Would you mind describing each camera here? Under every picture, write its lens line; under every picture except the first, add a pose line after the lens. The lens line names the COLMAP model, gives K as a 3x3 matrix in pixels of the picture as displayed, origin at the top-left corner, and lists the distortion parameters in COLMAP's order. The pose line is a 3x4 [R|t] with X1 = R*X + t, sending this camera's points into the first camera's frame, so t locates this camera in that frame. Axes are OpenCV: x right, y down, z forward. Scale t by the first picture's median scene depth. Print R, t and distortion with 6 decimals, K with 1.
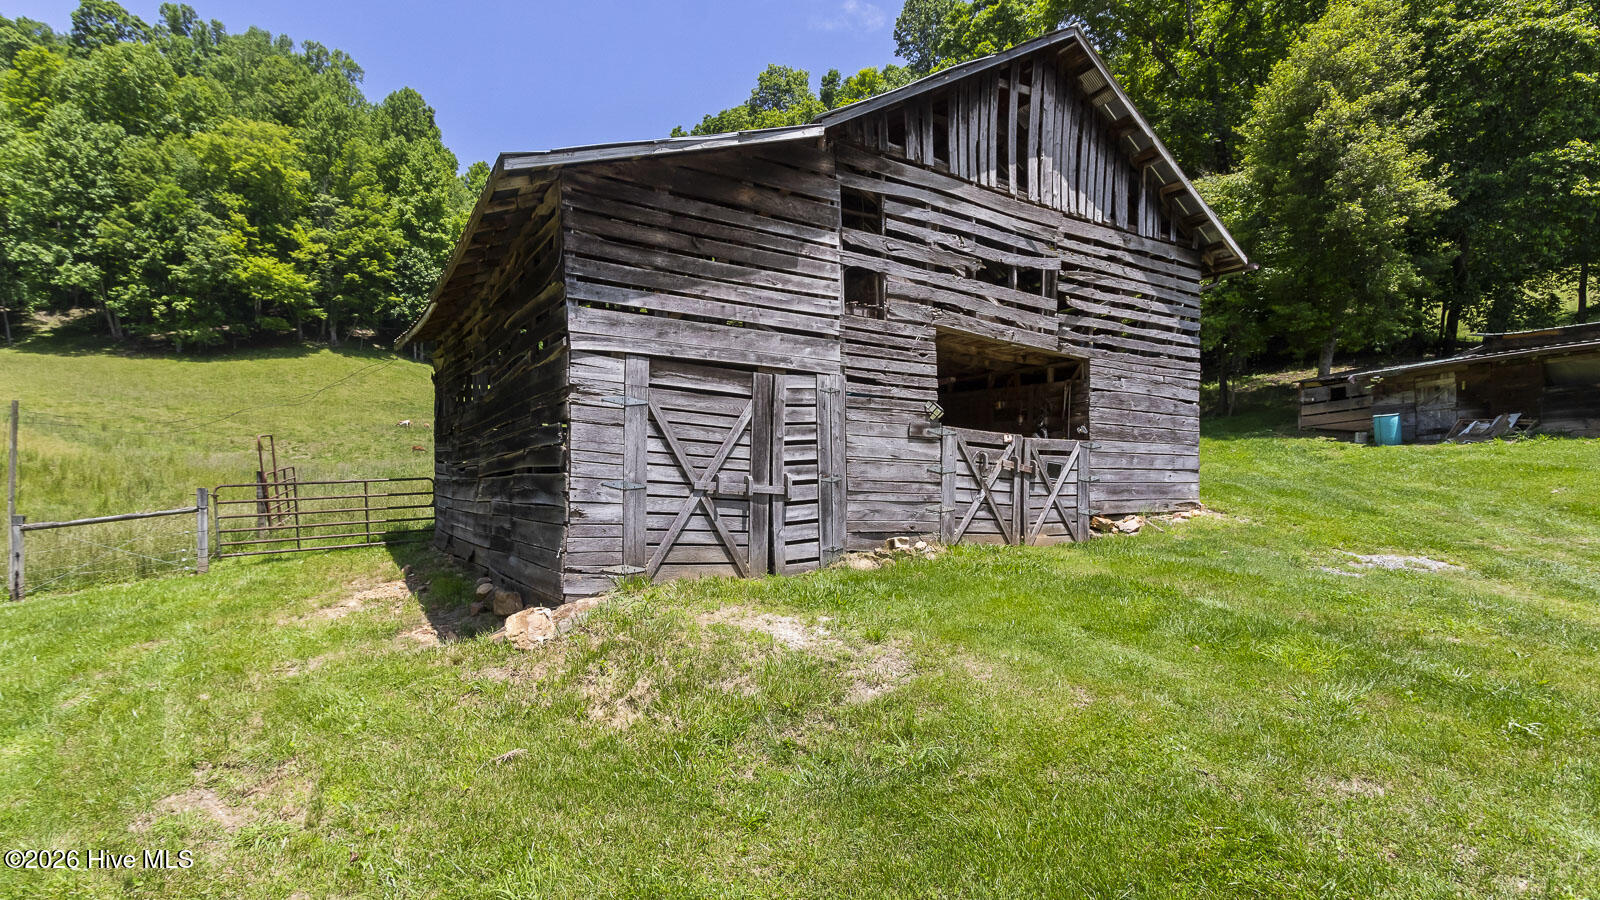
lens RADIAL K [[779.5, 0, 794.0], [0, 779.5, 530.8], [0, 0, 1]] dist [-0.020790, -0.000008]
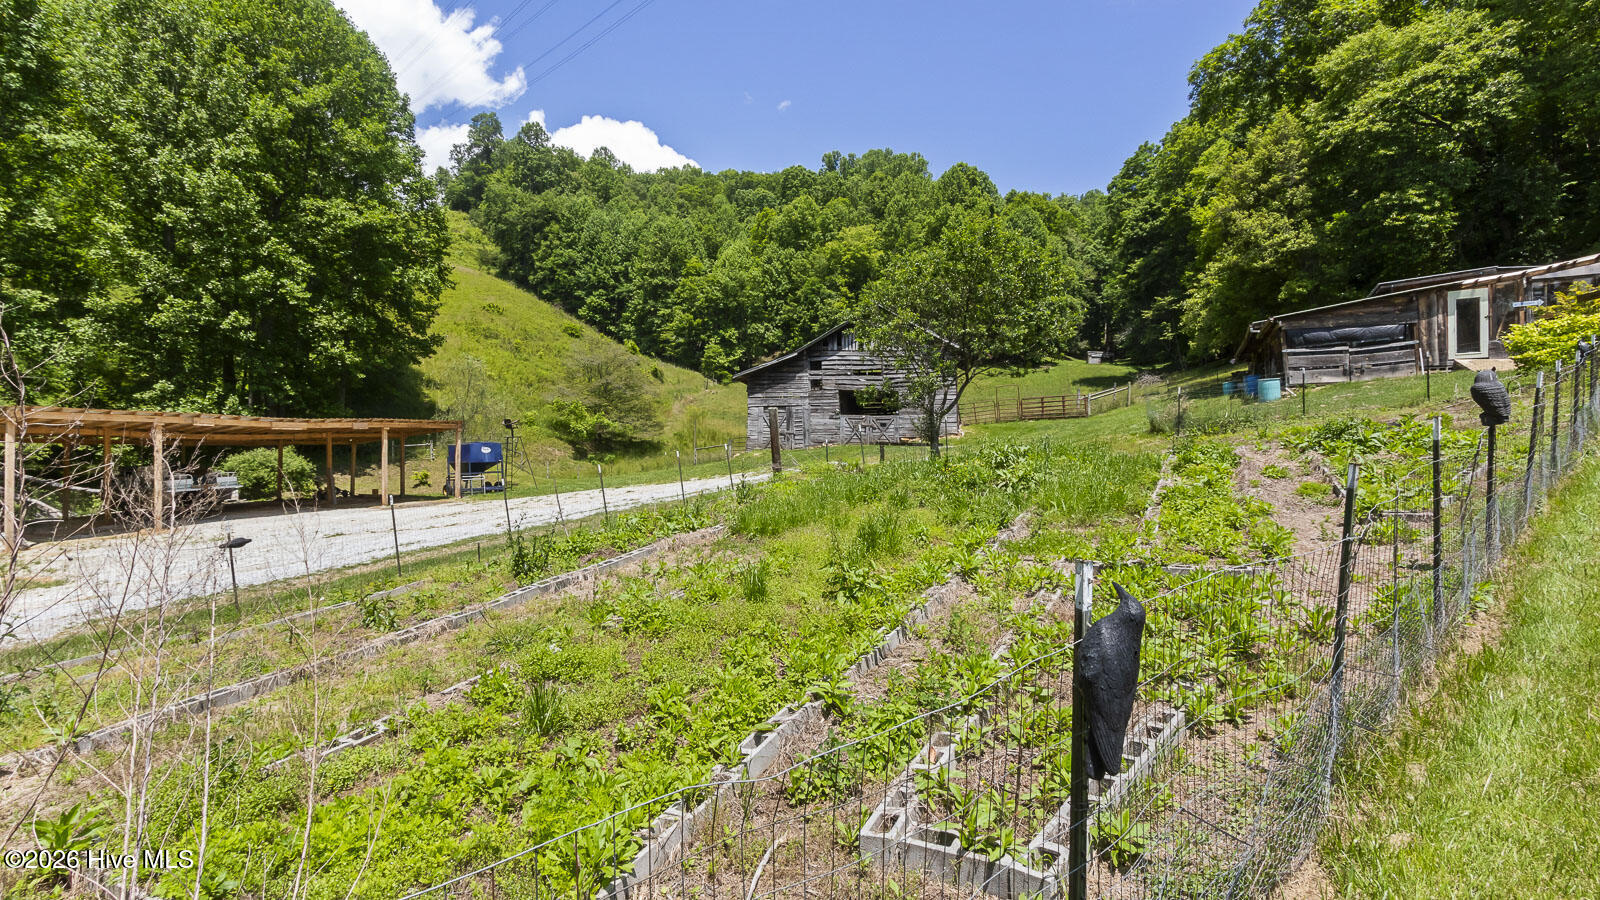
lens RADIAL K [[750.4, 0, 754.7], [0, 750.4, 509.1], [0, 0, 1]] dist [0.000041, -0.000319]
pose [[0.678359, 0.039488, -0.733669, 0.363700], [-0.029334, 0.999214, 0.026658, 0.034054], [0.734145, 0.003438, 0.678984, -0.253886]]
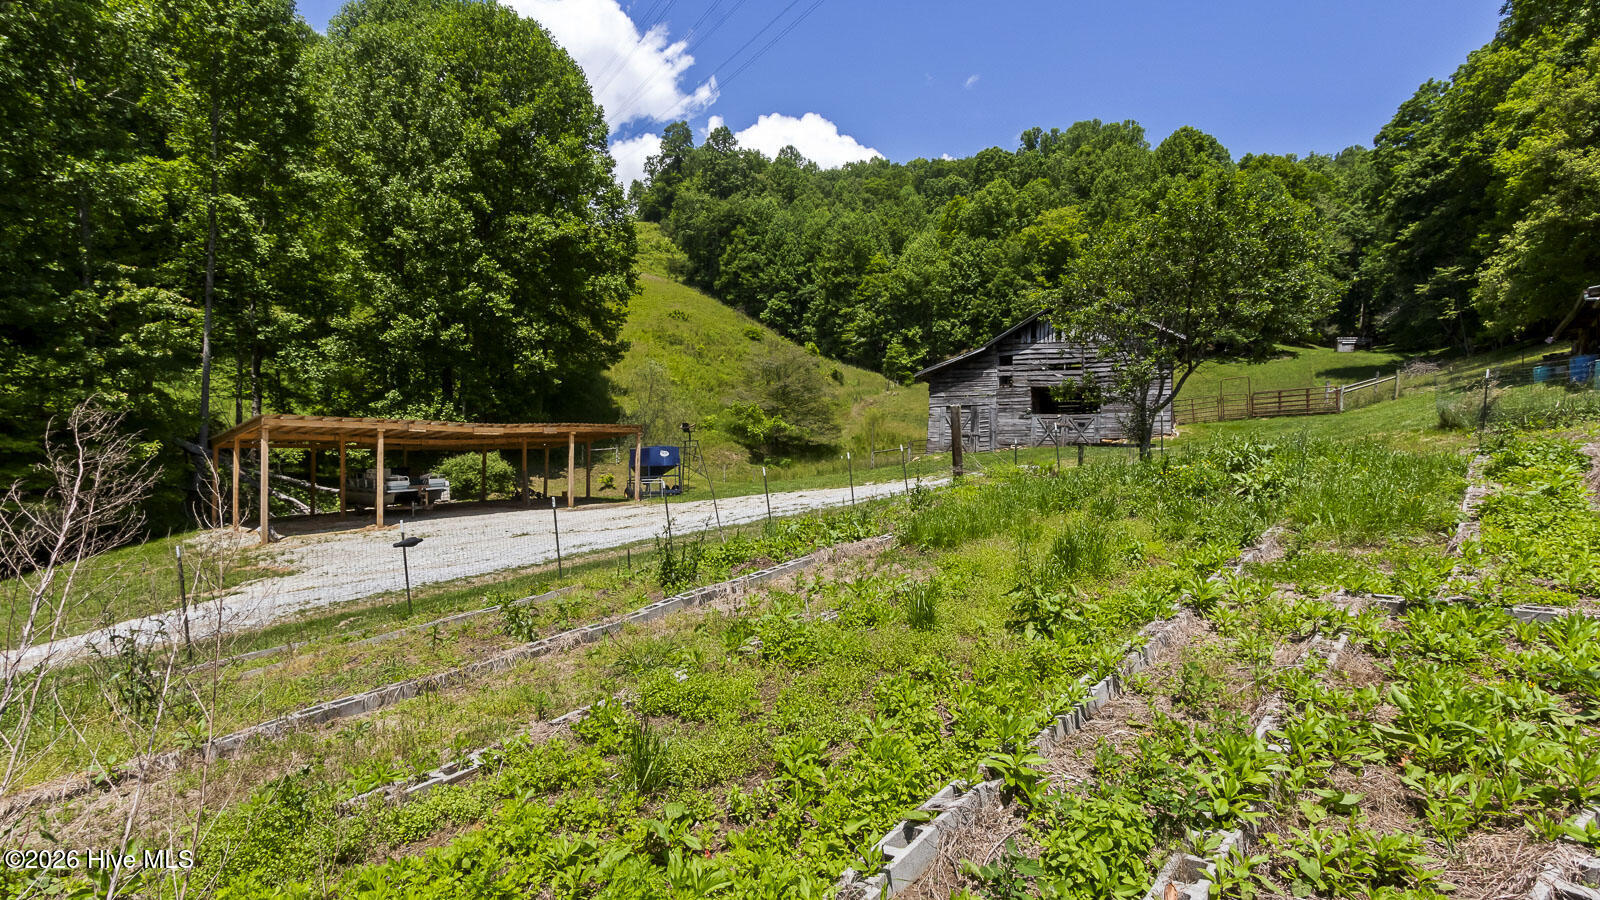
lens RADIAL K [[752.2, 0, 780.3], [0, 752.2, 558.1], [0, 0, 1]] dist [0.006214, -0.000608]
pose [[0.515533, 0.097958, -0.851252, 0.352437], [-0.038785, 0.995093, 0.091022, 0.034224], [0.855991, -0.013909, 0.516803, -0.241618]]
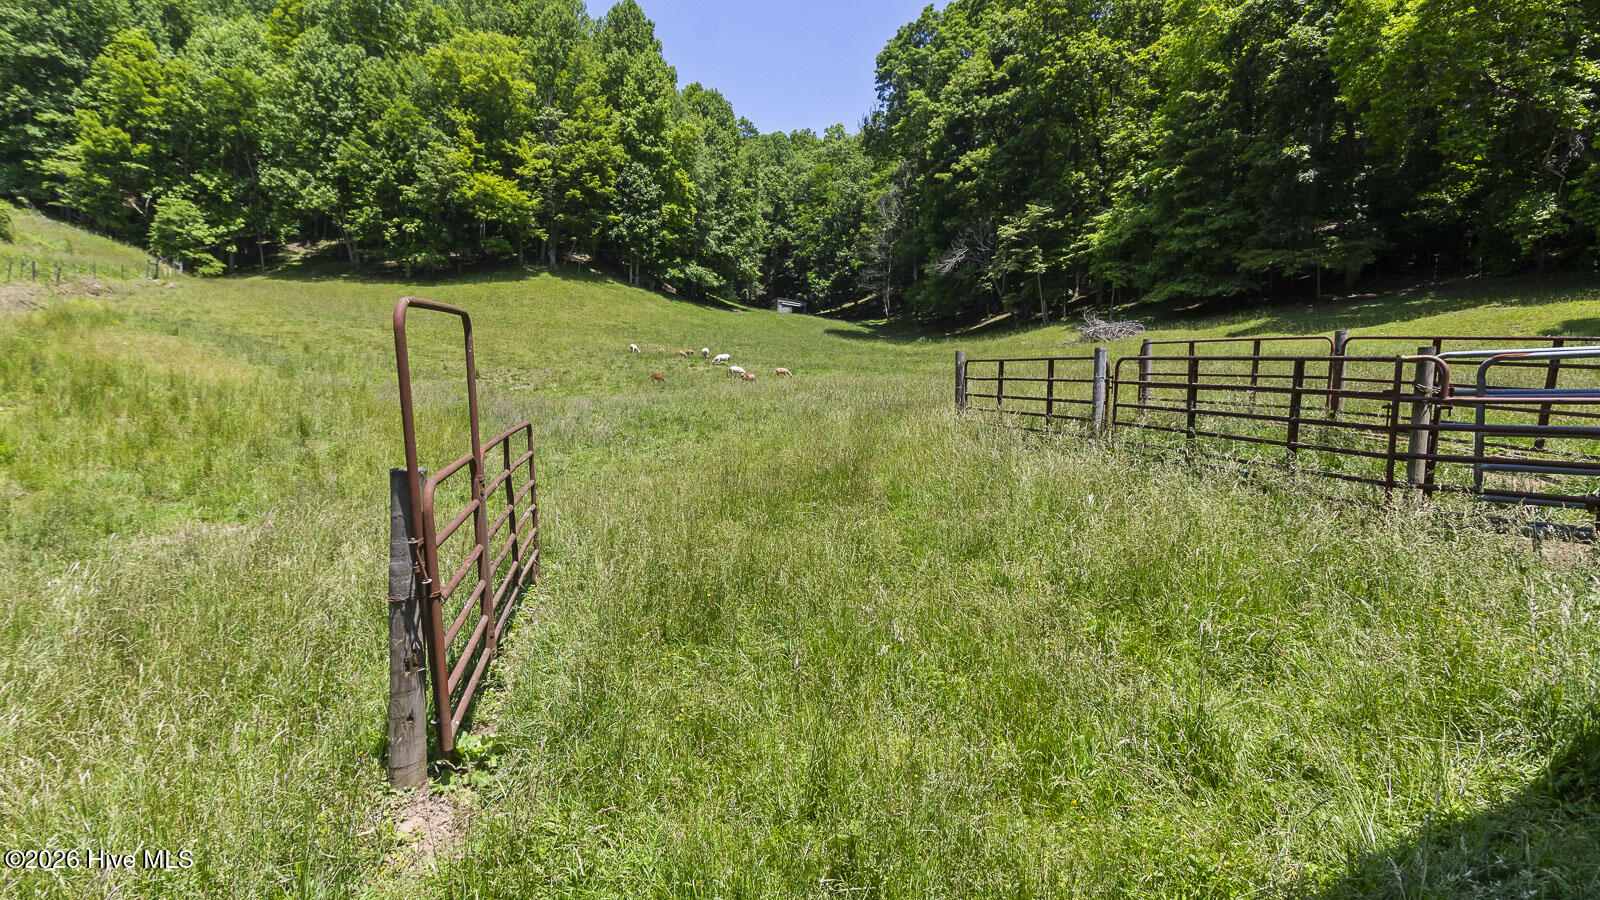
lens RADIAL K [[760.6, 0, 760.6], [0, 760.6, 449.2], [0, 0, 1]] dist [0.003690, -0.000277]
pose [[0.967963, 0.032688, -0.248957, -0.122901], [-0.036925, 0.999242, -0.012365, -0.019306], [0.248364, 0.021161, 0.968436, 0.184915]]
